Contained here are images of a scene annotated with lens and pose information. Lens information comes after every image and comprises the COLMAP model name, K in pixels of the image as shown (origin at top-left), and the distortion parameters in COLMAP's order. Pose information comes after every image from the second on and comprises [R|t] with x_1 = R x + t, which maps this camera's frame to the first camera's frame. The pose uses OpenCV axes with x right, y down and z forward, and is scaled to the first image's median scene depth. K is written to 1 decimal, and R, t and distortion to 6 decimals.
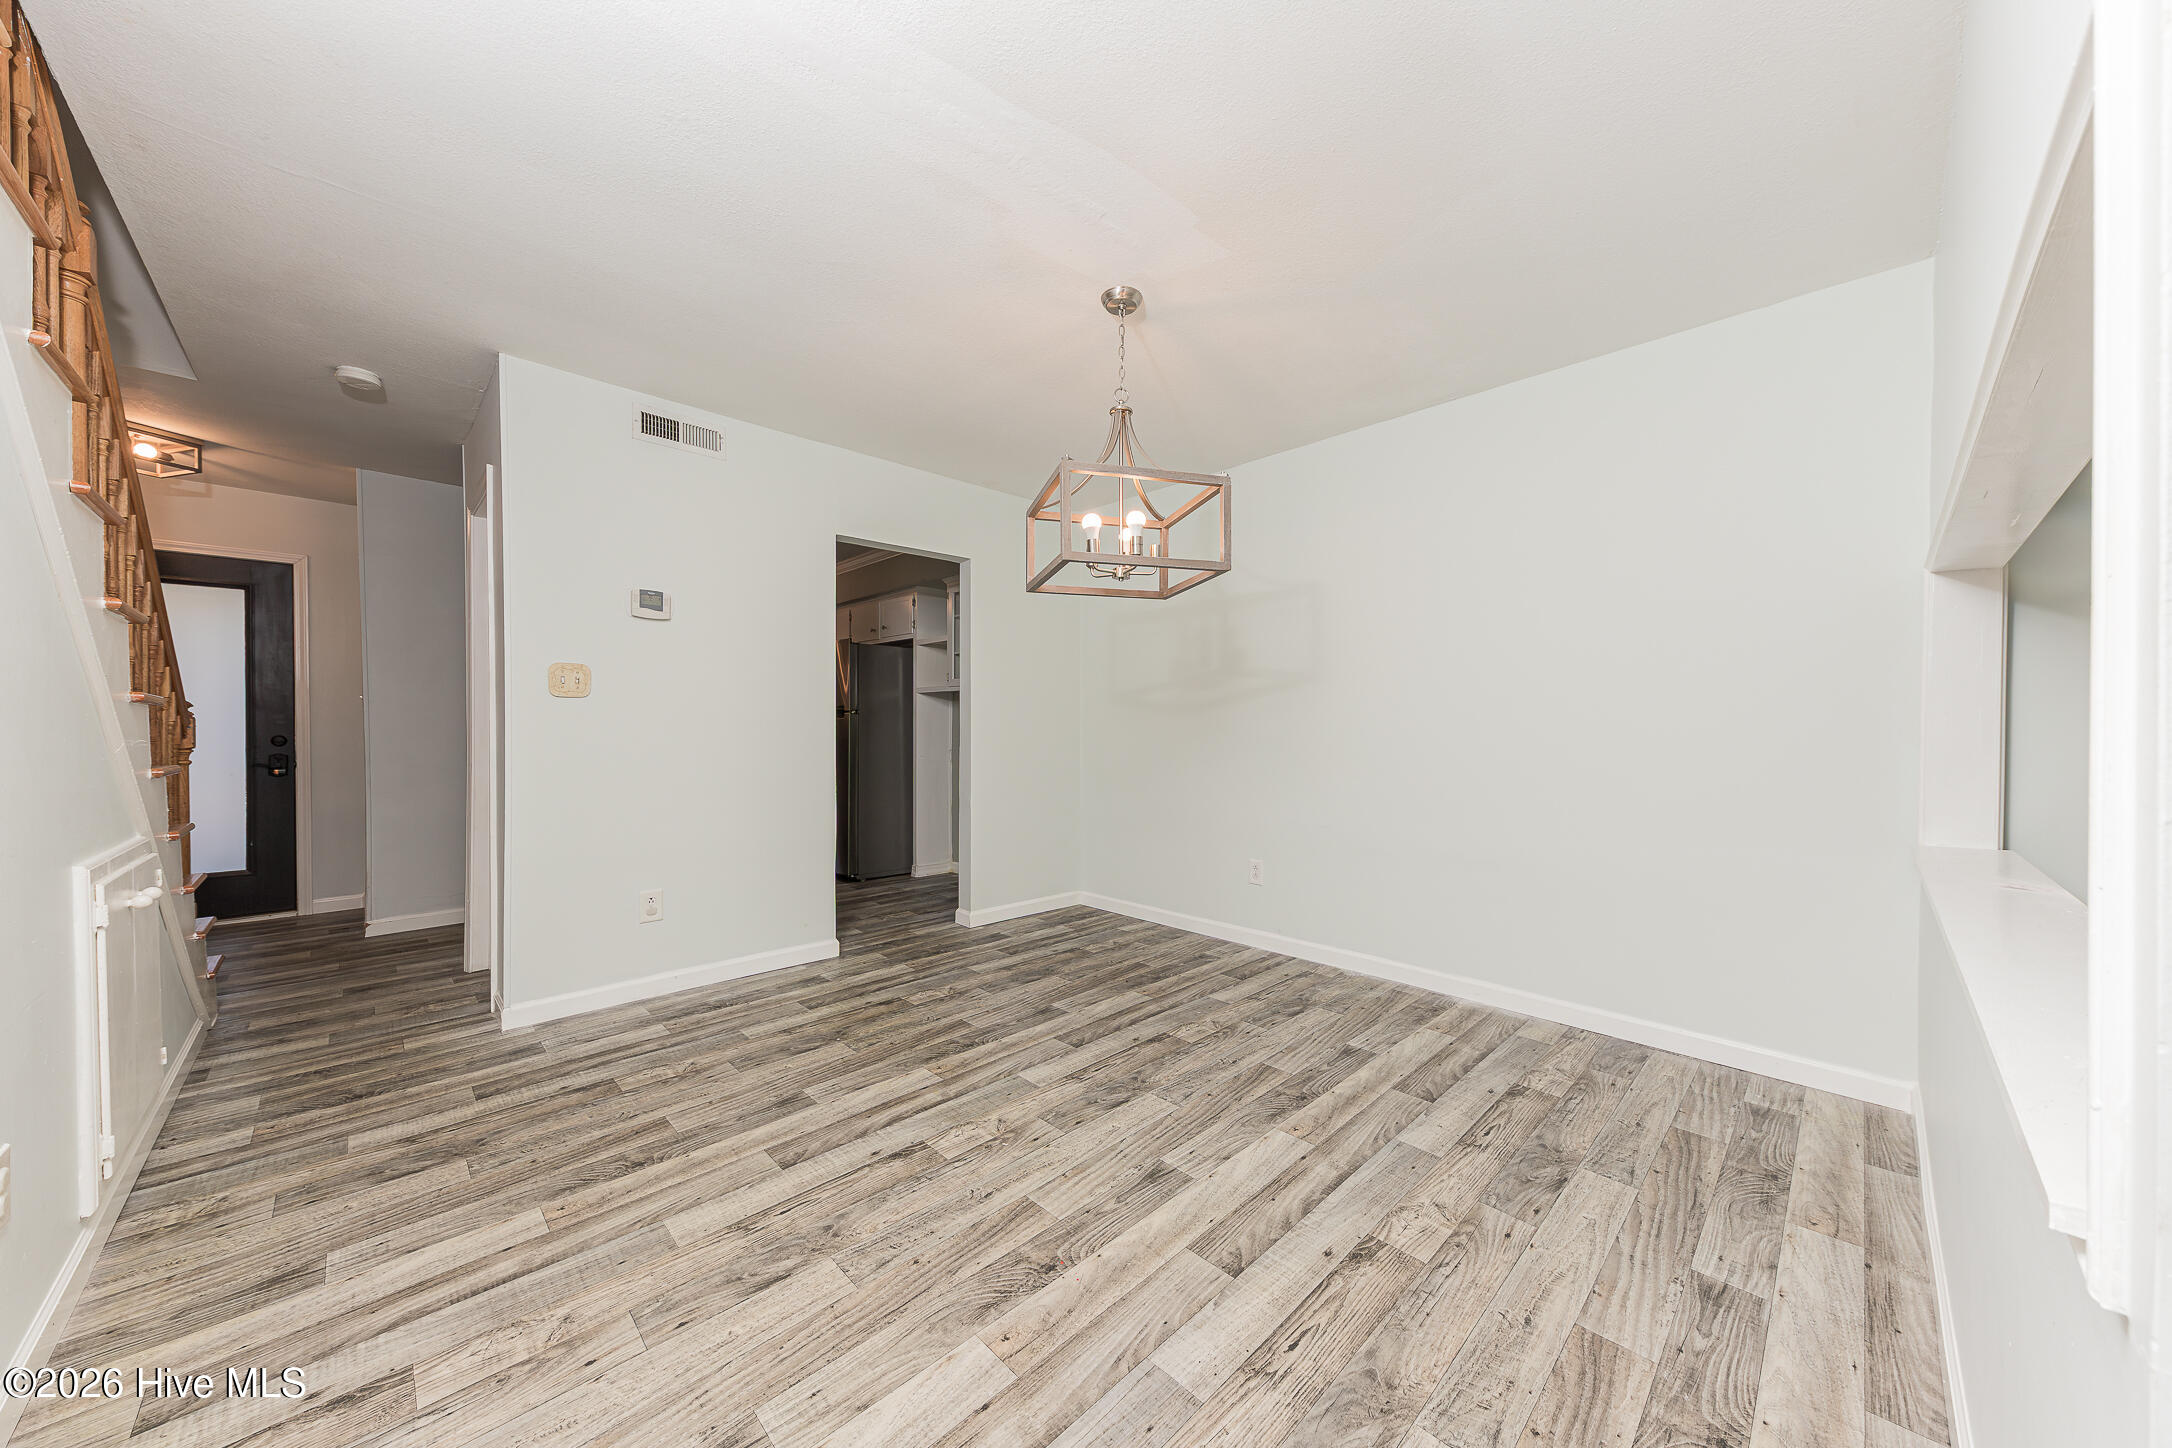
lens RADIAL K [[749.0, 0, 1095.7], [0, 749.0, 734.4], [0, 0, 1]] dist [0.002474, -0.000228]
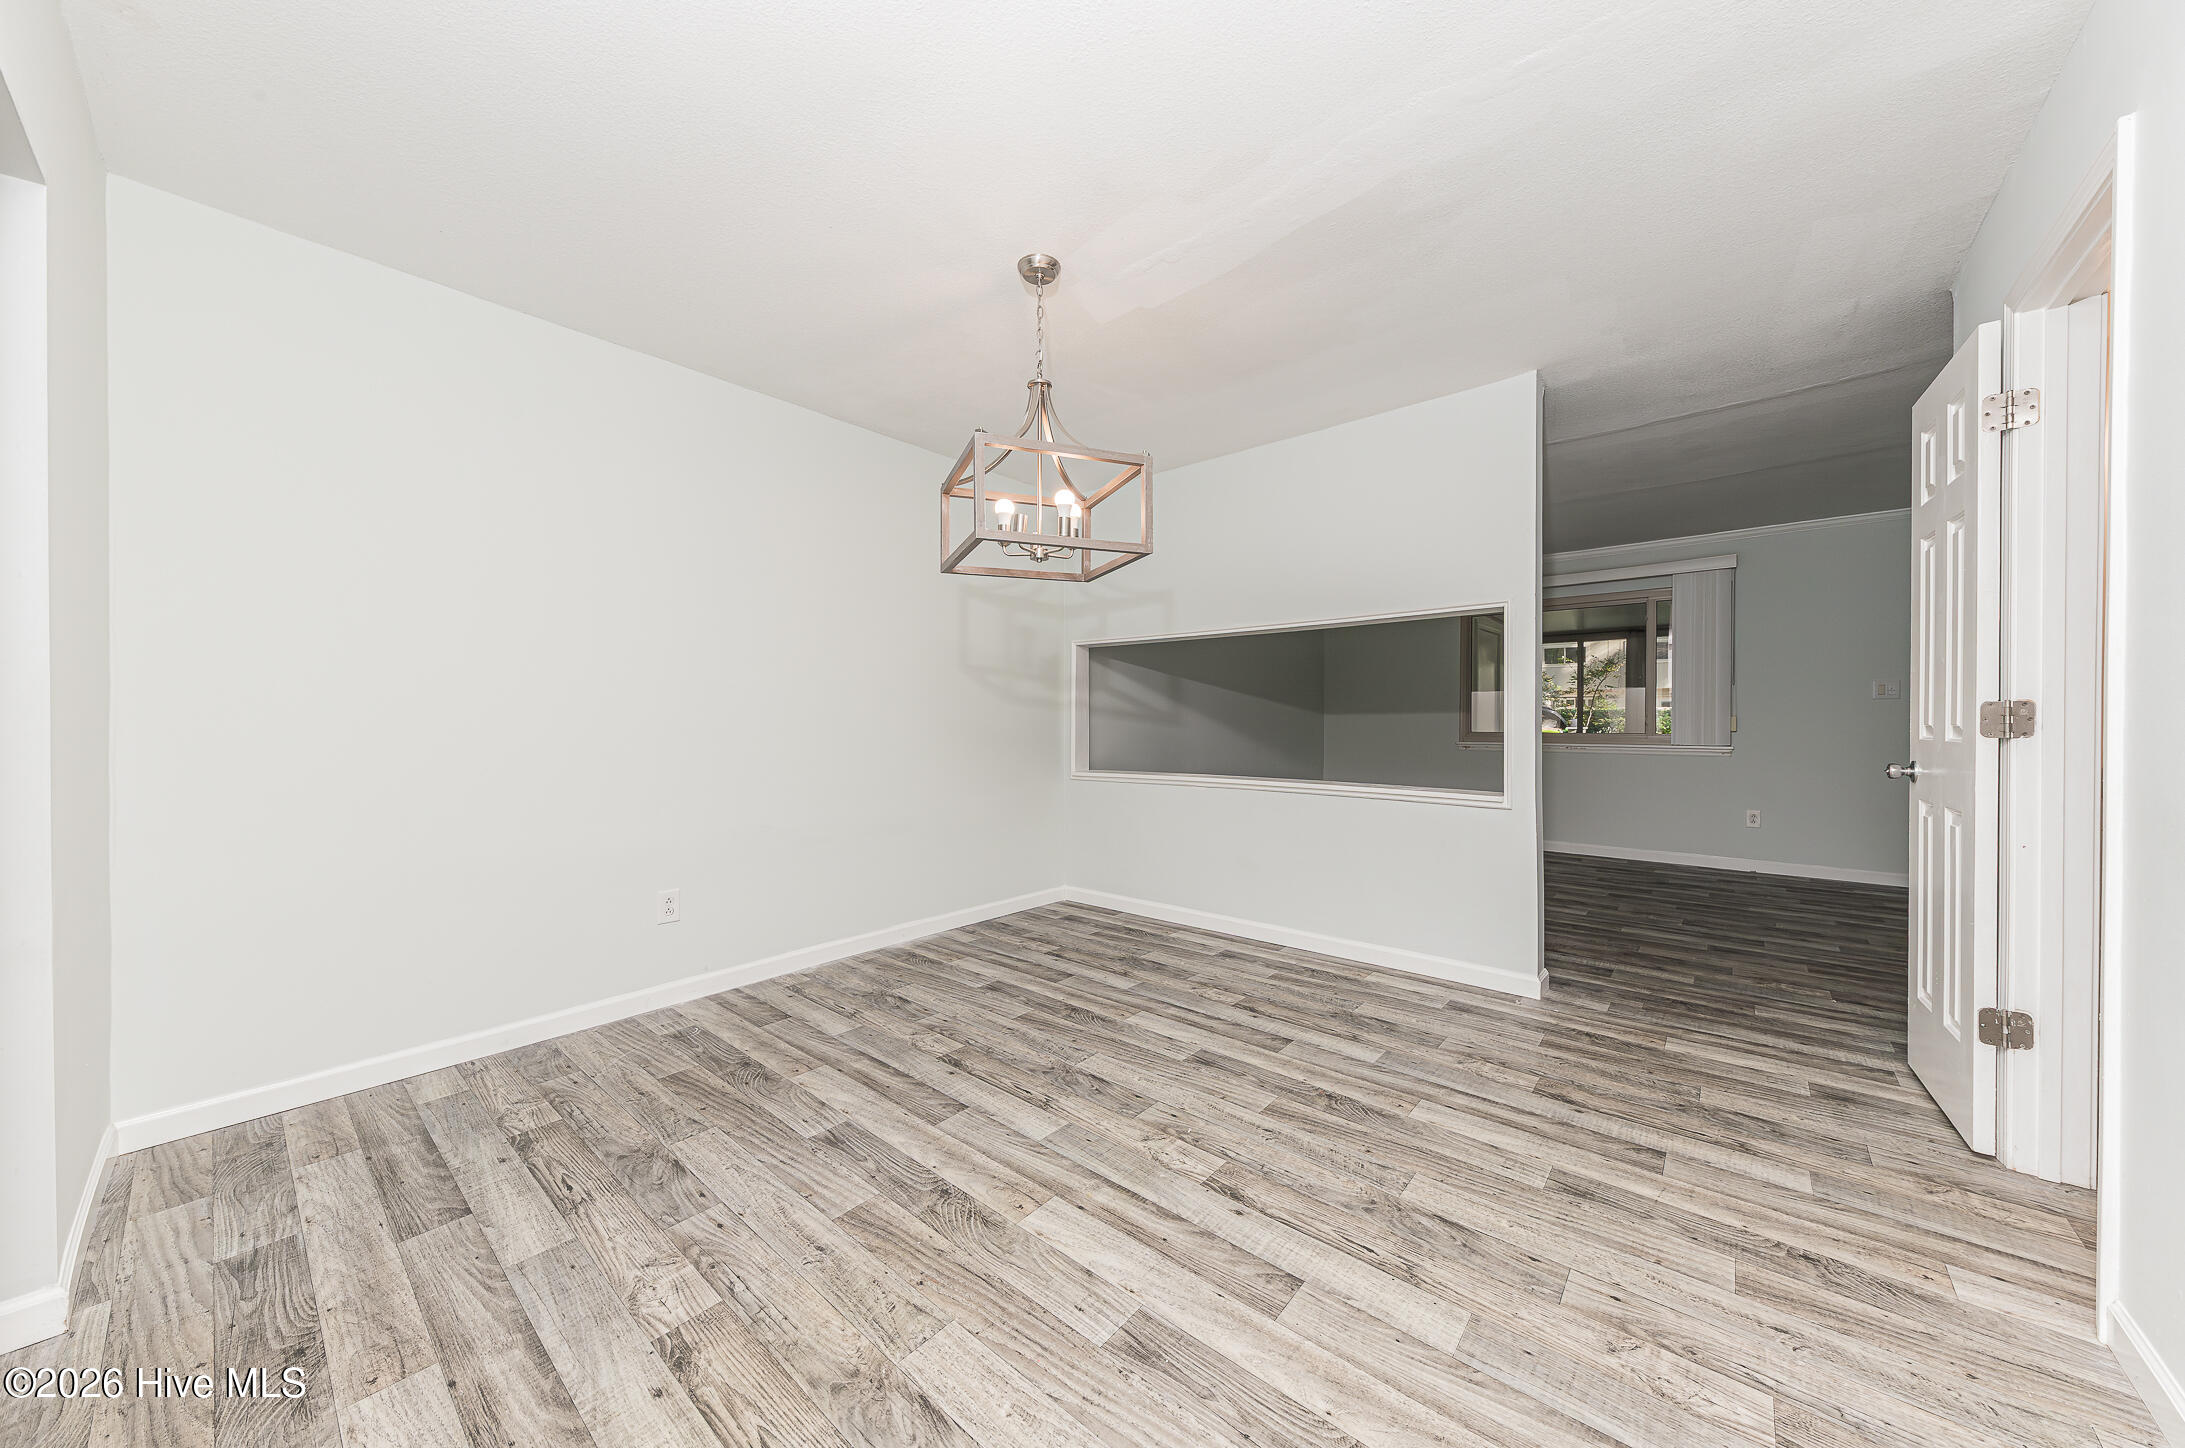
lens RADIAL K [[740.8, 0, 1108.7], [0, 740.8, 717.4], [0, 0, 1]] dist [0.000092, -0.000207]
pose [[-0.090519, -0.002972, 0.995890, -0.762666], [0.012183, 0.999917, 0.004092, -0.007009], [-0.995820, 0.012503, -0.090475, 0.829058]]
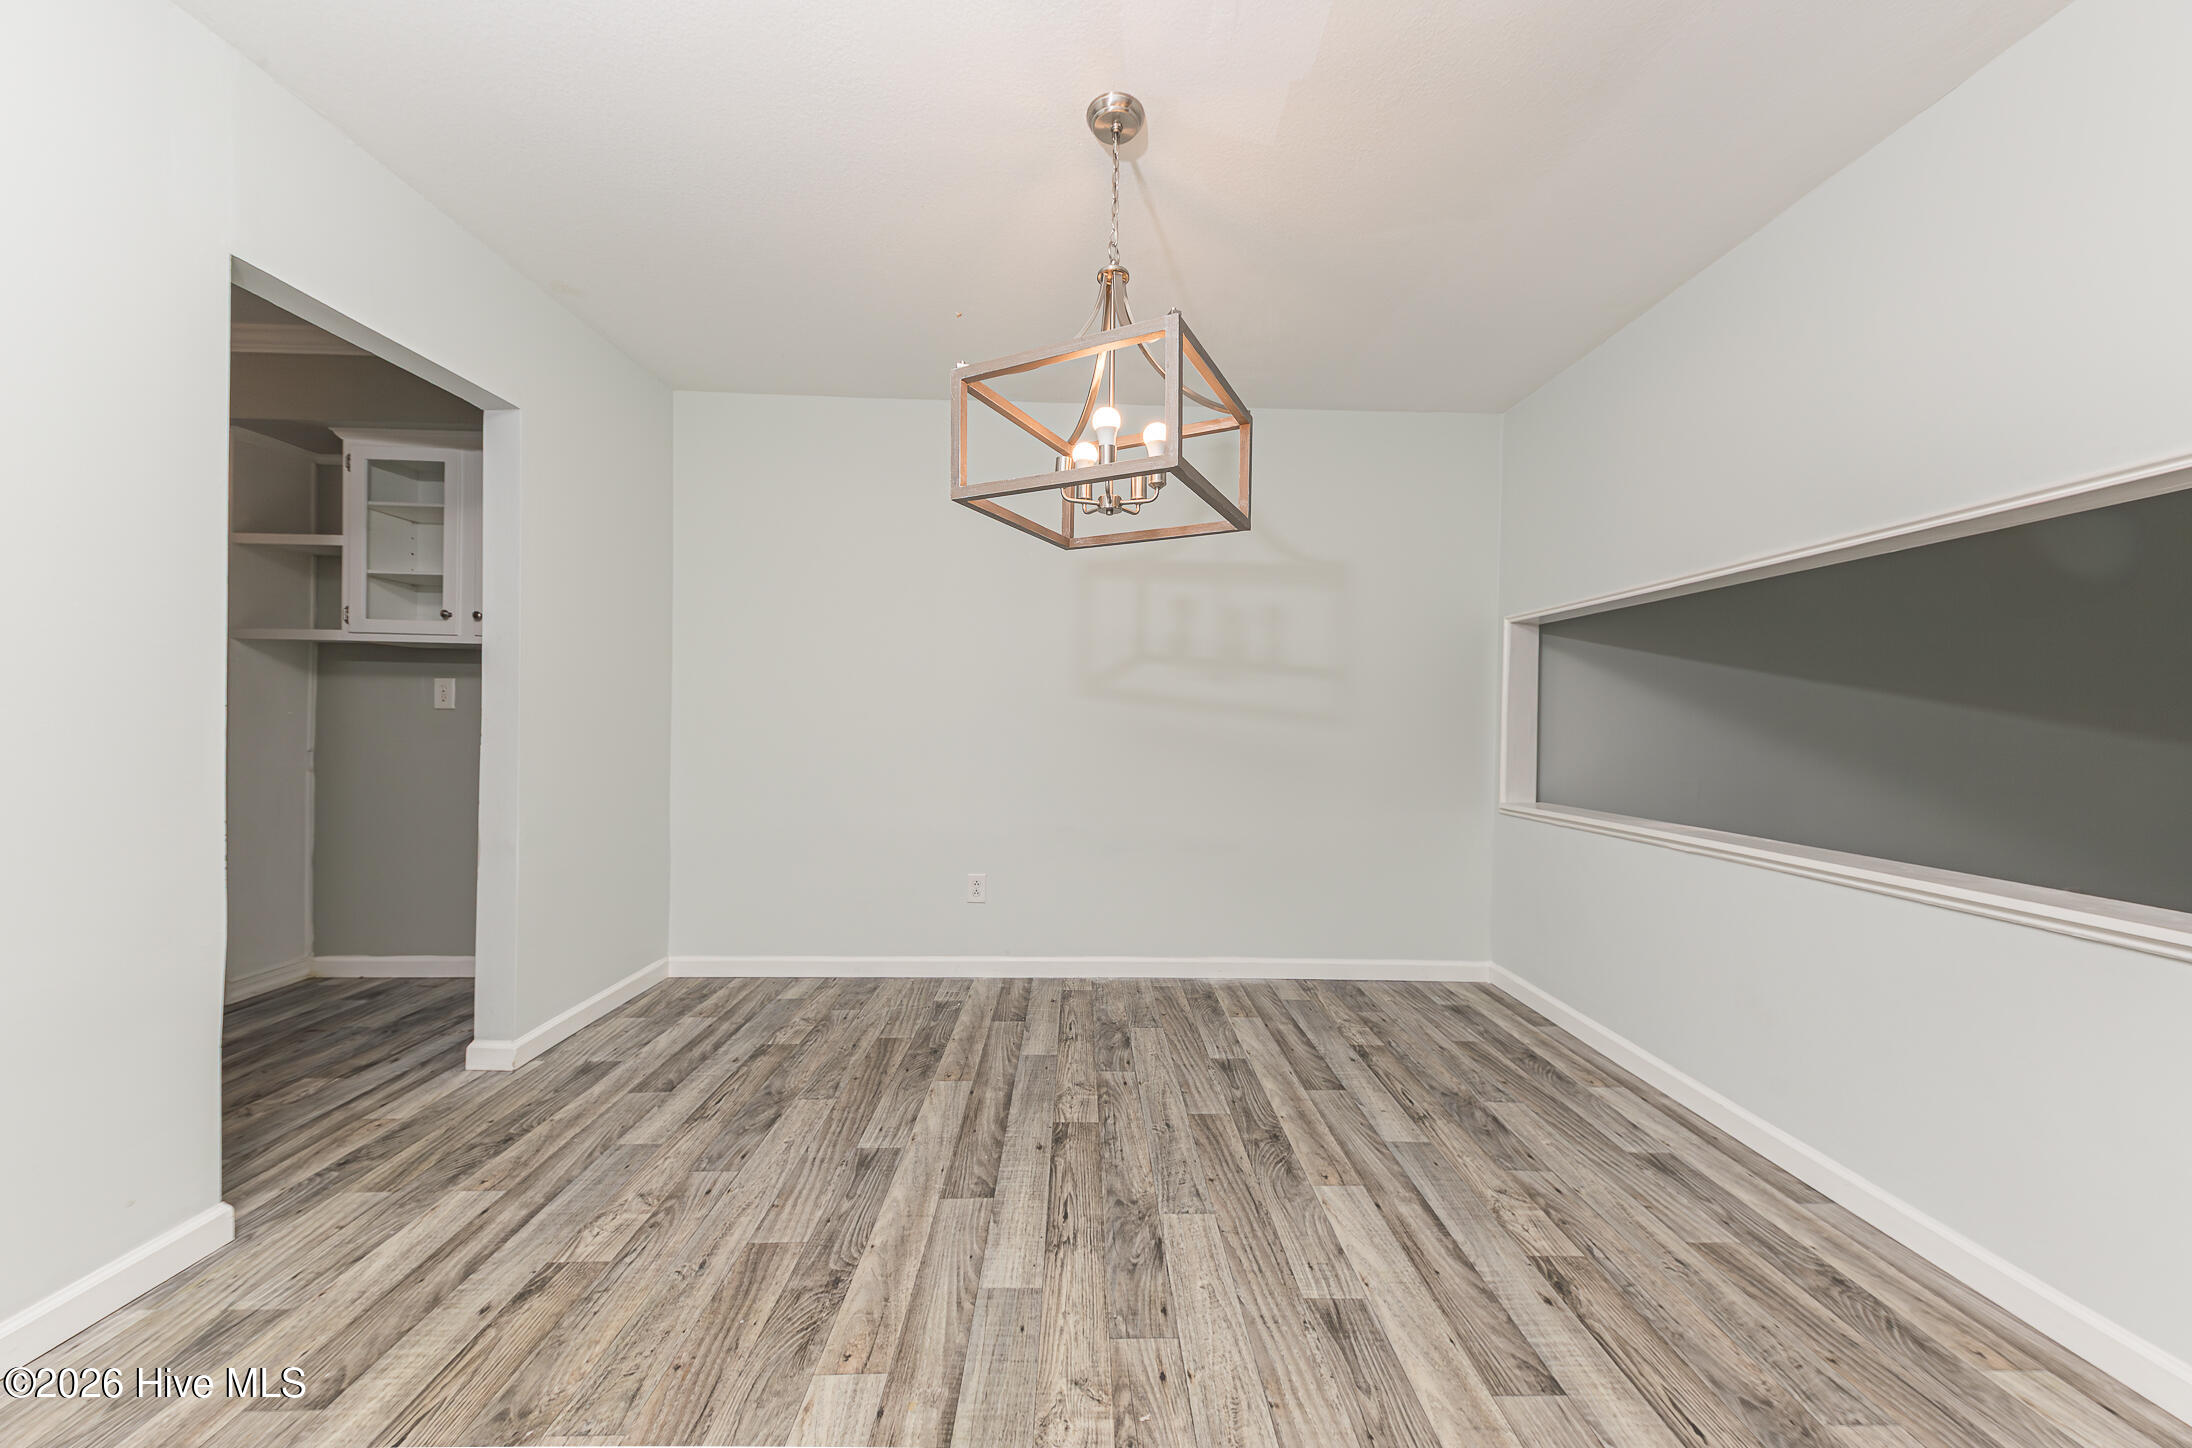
lens RADIAL K [[744.5, 0, 1100.6], [0, 744.5, 728.8], [0, 0, 1]] dist [0.019548, -0.005235]
pose [[0.684245, -0.002535, 0.729247, -0.402401], [-0.003298, 0.999973, 0.006571, -0.001530], [-0.729244, -0.006901, 0.684219, 0.433447]]
